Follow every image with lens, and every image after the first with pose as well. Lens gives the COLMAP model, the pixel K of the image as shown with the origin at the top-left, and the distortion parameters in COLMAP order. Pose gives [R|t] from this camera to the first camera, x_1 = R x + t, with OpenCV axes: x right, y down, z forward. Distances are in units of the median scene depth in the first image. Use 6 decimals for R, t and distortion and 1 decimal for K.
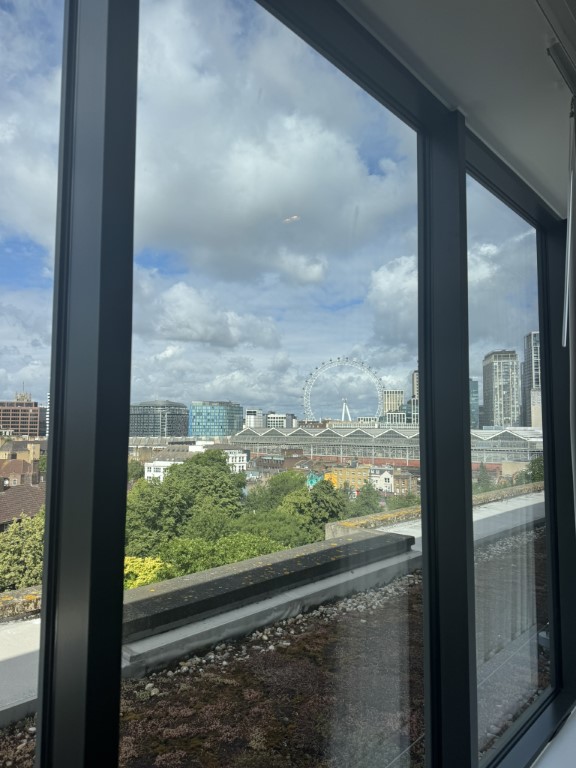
lens RADIAL K [[539.6, 0, 288.0], [0, 539.6, 384.0], [0, 0, 1]] dist [0.039395, -0.039367]
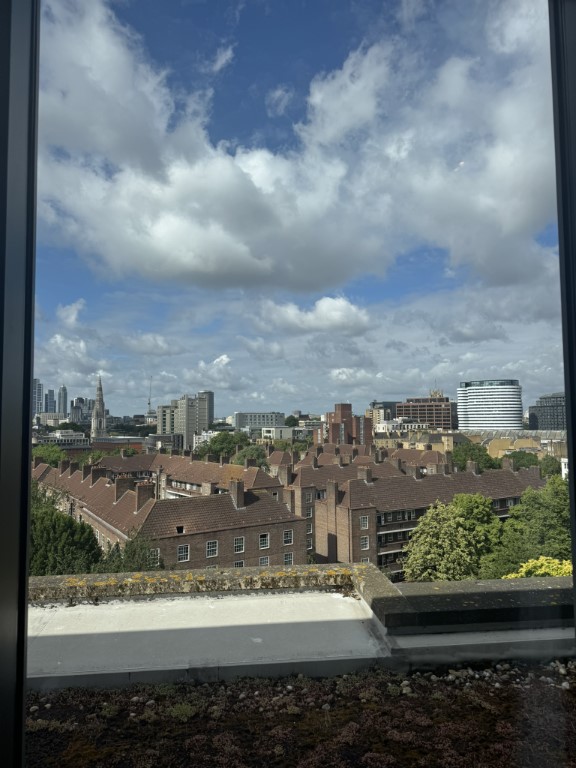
lens RADIAL K [[539.6, 0, 288.0], [0, 539.6, 384.0], [0, 0, 1]] dist [0.039395, -0.039367]
pose [[0.754606, -0.057505, -0.653654, 0.216588], [0.065896, 0.997758, -0.011704, 0.013302], [0.652862, -0.034242, 0.756703, 0.118227]]
